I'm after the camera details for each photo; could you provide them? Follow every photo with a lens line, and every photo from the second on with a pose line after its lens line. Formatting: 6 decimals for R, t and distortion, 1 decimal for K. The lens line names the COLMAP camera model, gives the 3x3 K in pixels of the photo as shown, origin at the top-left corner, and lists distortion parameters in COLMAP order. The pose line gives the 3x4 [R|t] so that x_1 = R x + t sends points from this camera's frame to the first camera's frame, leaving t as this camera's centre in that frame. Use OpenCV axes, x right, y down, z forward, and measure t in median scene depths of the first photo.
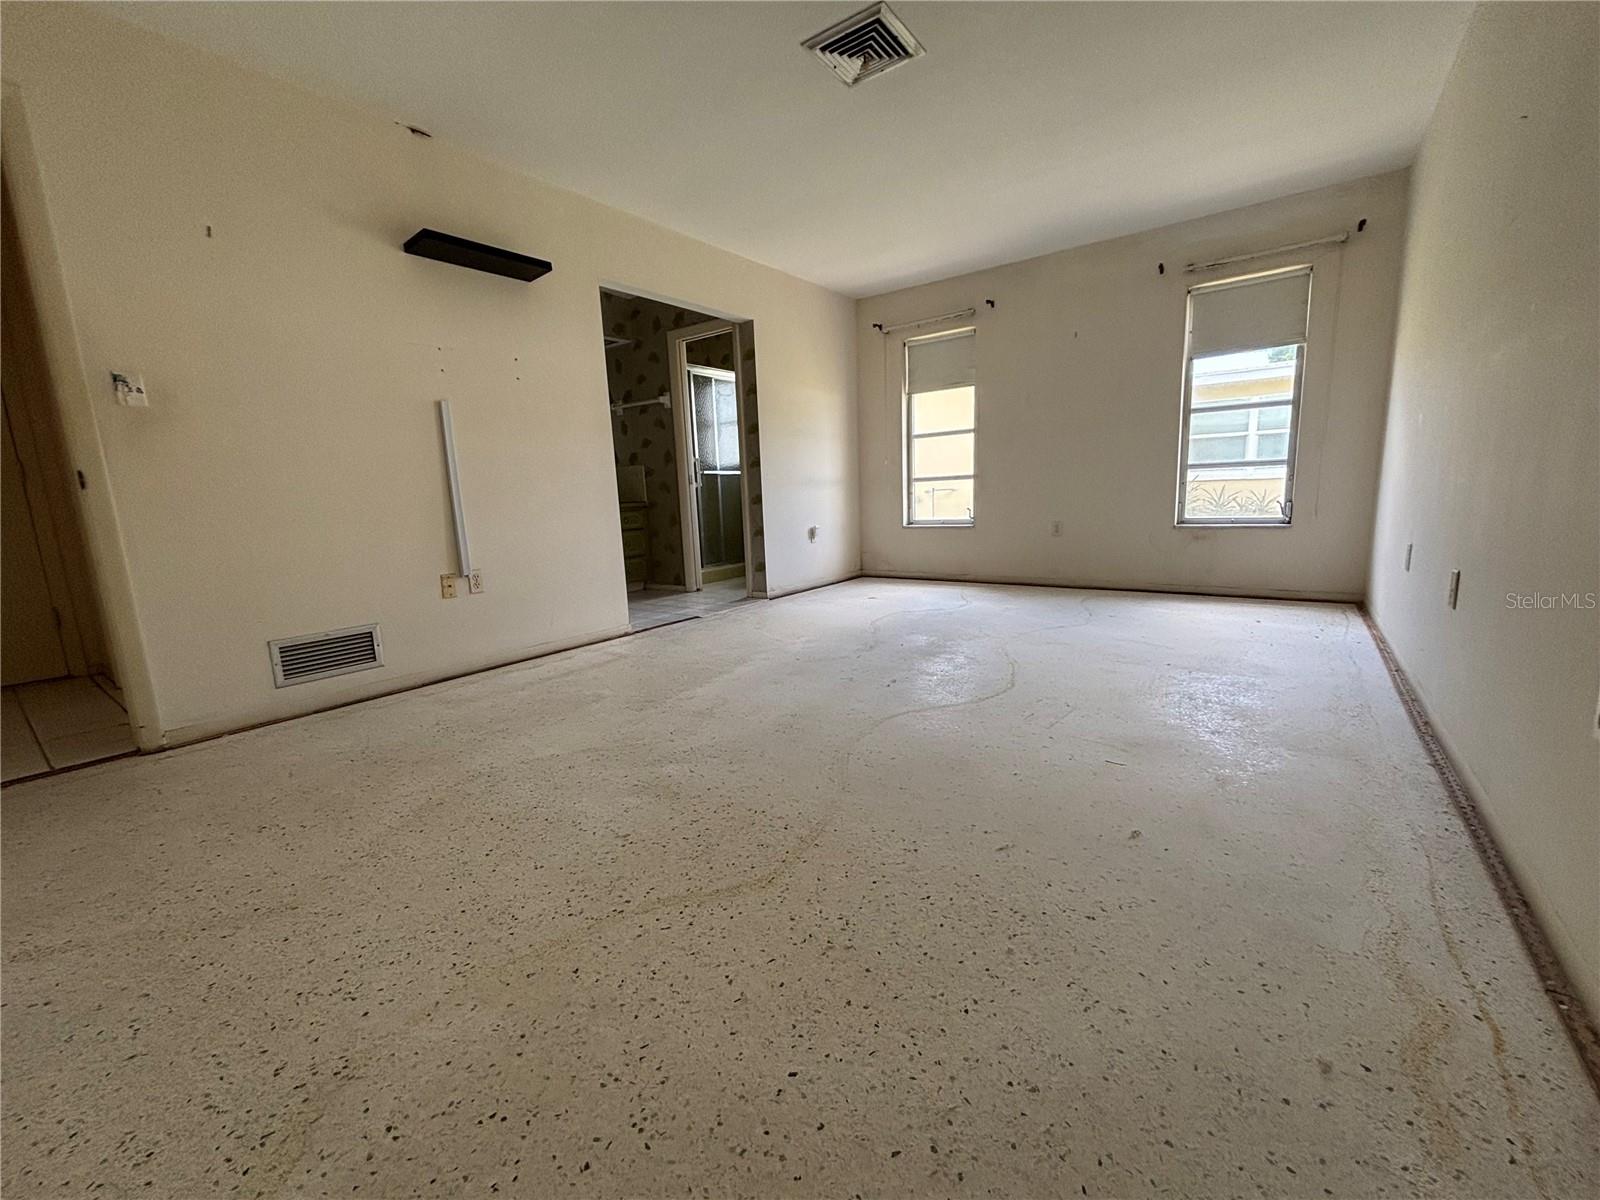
lens RADIAL K [[643.0, 0, 800.0], [0, 643.0, 600.0], [0, 0, 1]] dist [0.011818, 0.000010]
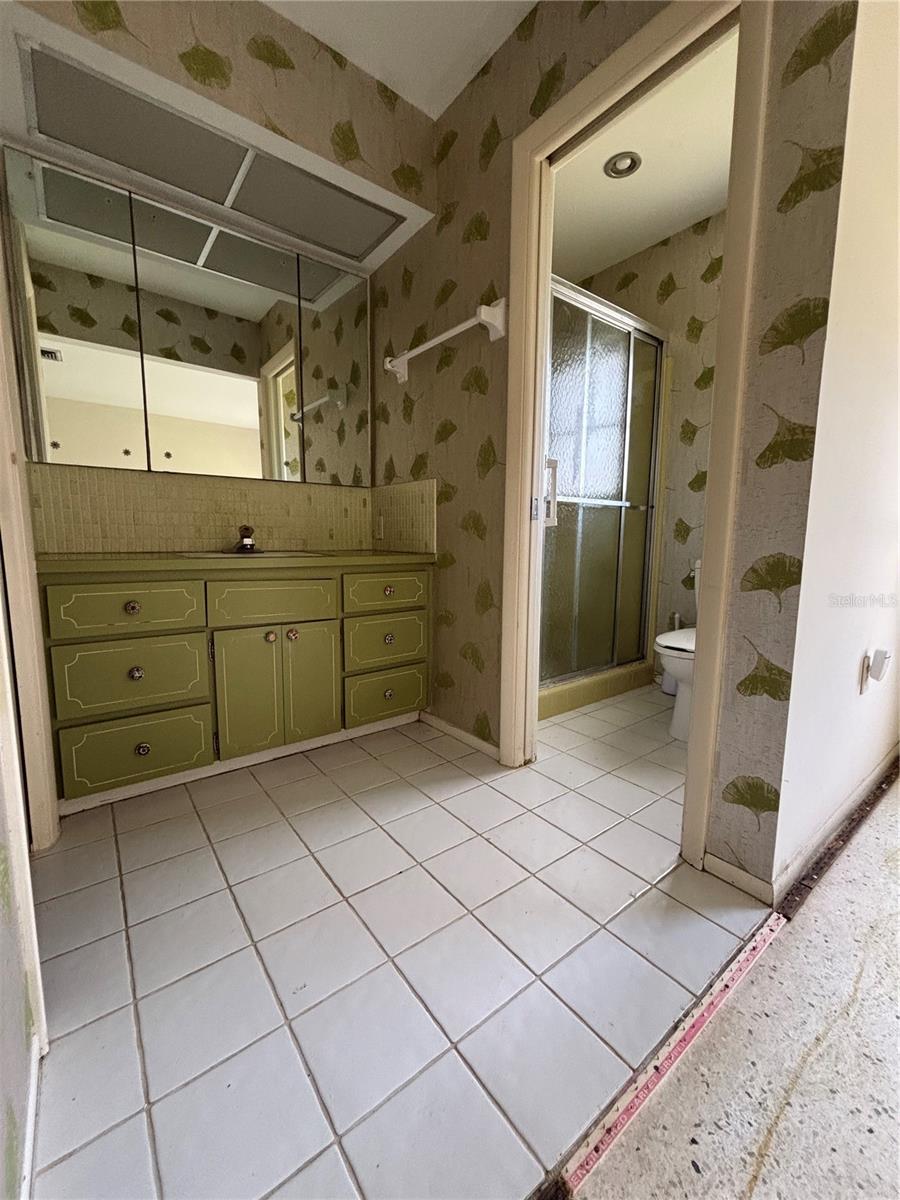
lens RADIAL K [[481.4, 0, 450.0], [0, 481.4, 600.0], [0, 0, 1]] dist [0.000908, 0.000023]
pose [[0.962348, 0.084074, -0.258492, -0.145009], [-0.095175, 0.994987, -0.030714, -0.118610], [0.254613, 0.054159, 0.965525, 0.724745]]
